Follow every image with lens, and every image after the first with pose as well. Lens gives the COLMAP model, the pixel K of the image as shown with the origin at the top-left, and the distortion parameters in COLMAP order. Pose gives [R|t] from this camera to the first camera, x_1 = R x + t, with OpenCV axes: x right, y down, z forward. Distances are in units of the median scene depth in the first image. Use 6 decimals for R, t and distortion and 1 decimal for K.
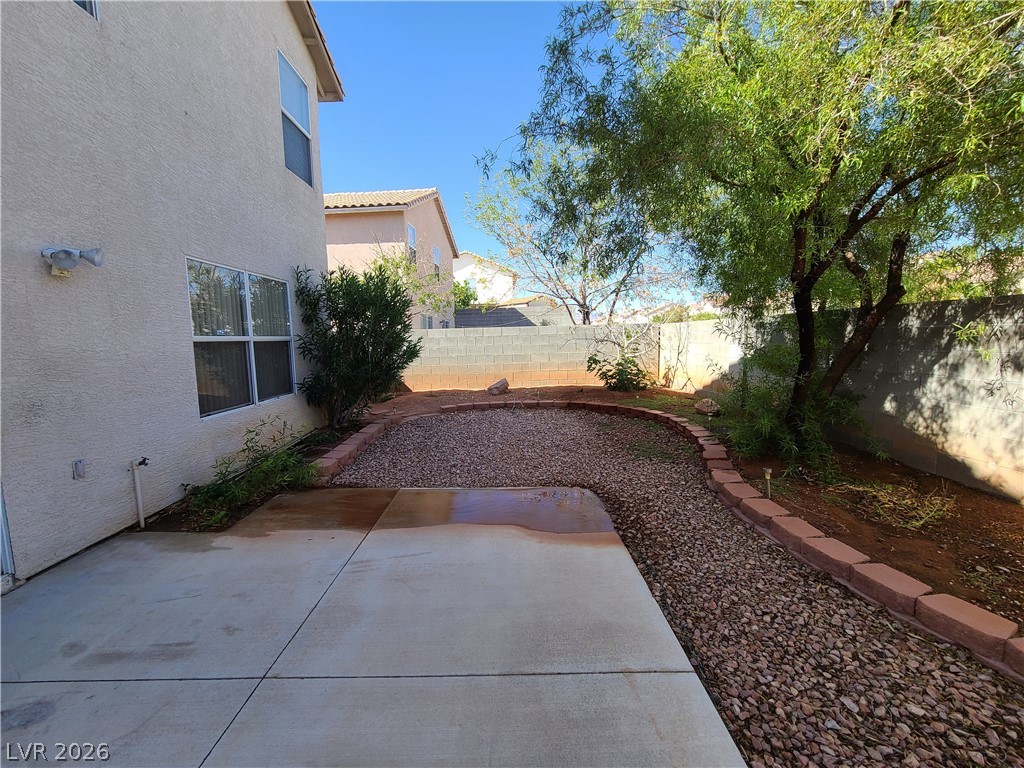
lens RADIAL K [[422.1, 0, 508.5], [0, 422.1, 380.9], [0, 0, 1]] dist [-0.000668, -0.000278]
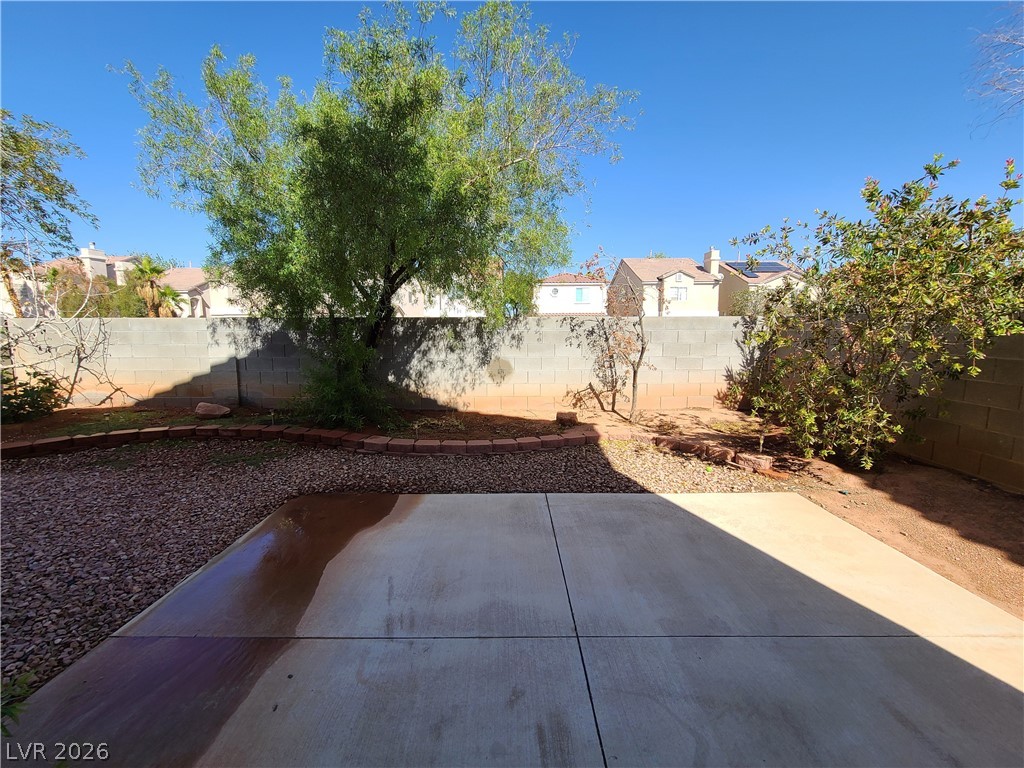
lens RADIAL K [[421.3, 0, 507.2], [0, 421.3, 381.3], [0, 0, 1]] dist [-0.001310, 0.000759]
pose [[0.010196, -0.109516, 0.993933, -0.813466], [0.104312, 0.988678, 0.107867, -0.063867], [-0.994492, 0.102580, 0.021504, 0.538886]]
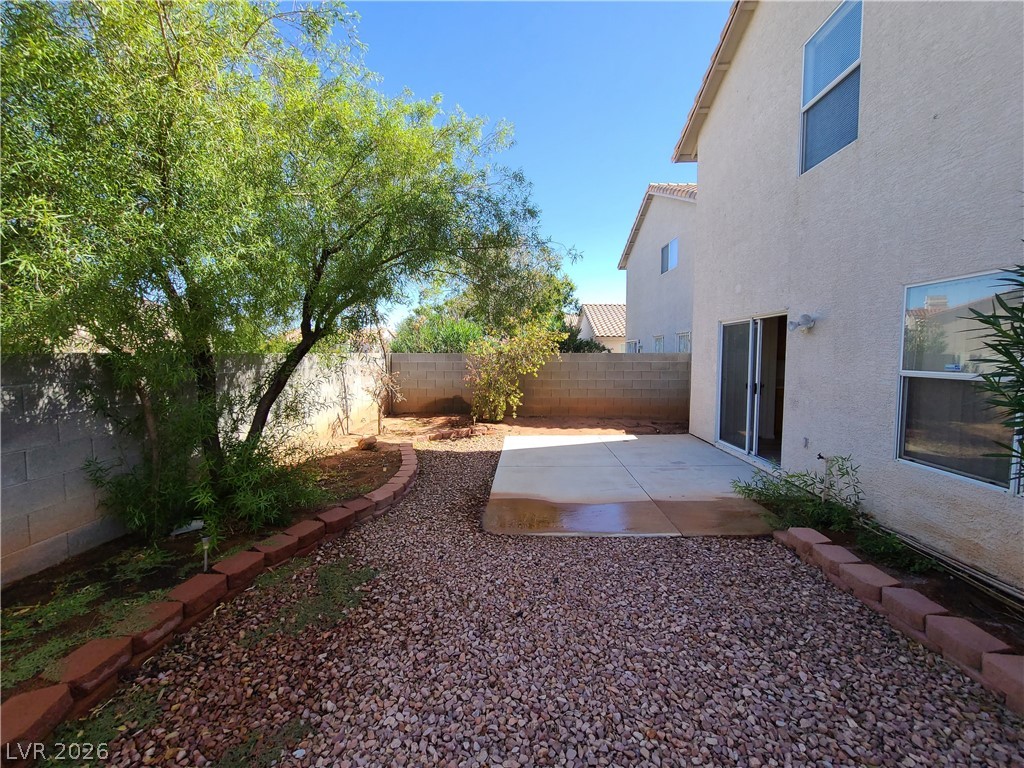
lens RADIAL K [[422.1, 0, 508.5], [0, 422.1, 380.9], [0, 0, 1]] dist [-0.000668, -0.000278]
pose [[-0.998648, 0.018527, 0.048571, 0.087613], [0.026336, 0.985868, 0.165438, -0.276247], [-0.044820, 0.166494, -0.985023, 2.077135]]
